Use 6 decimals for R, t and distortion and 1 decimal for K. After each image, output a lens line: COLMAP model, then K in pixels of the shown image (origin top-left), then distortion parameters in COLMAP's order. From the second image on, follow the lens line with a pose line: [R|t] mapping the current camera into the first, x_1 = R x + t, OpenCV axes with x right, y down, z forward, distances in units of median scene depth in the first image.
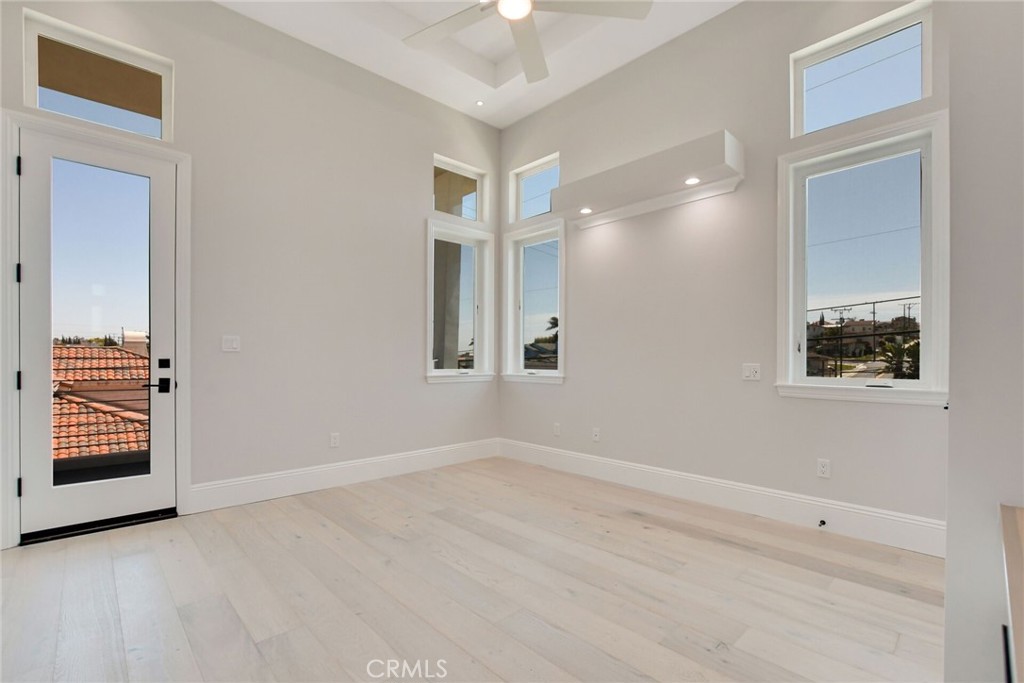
lens RADIAL K [[458.5, 0, 513.3], [0, 458.5, 357.7], [0, 0, 1]] dist [-0.011767, 0.000246]
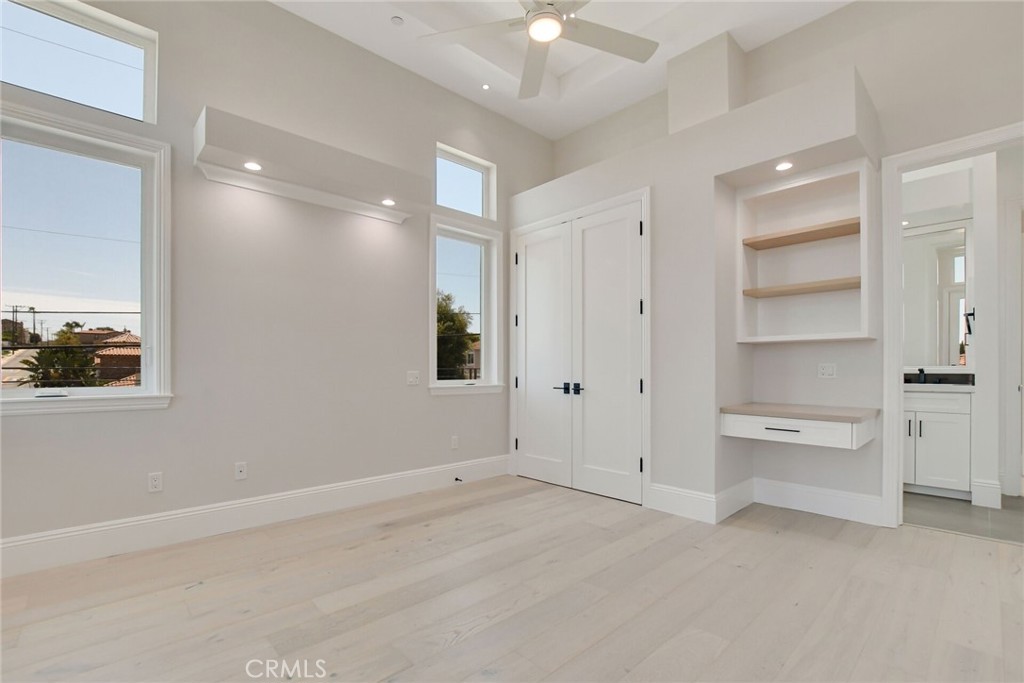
lens RADIAL K [[458.1, 0, 511.5], [0, 458.1, 369.7], [0, 0, 1]] dist [-0.031960, 0.000008]
pose [[0.011384, -0.006803, 0.999912, -0.713527], [-0.001872, 0.999975, 0.006825, -0.000313], [-0.999933, -0.001950, 0.011371, 0.732224]]
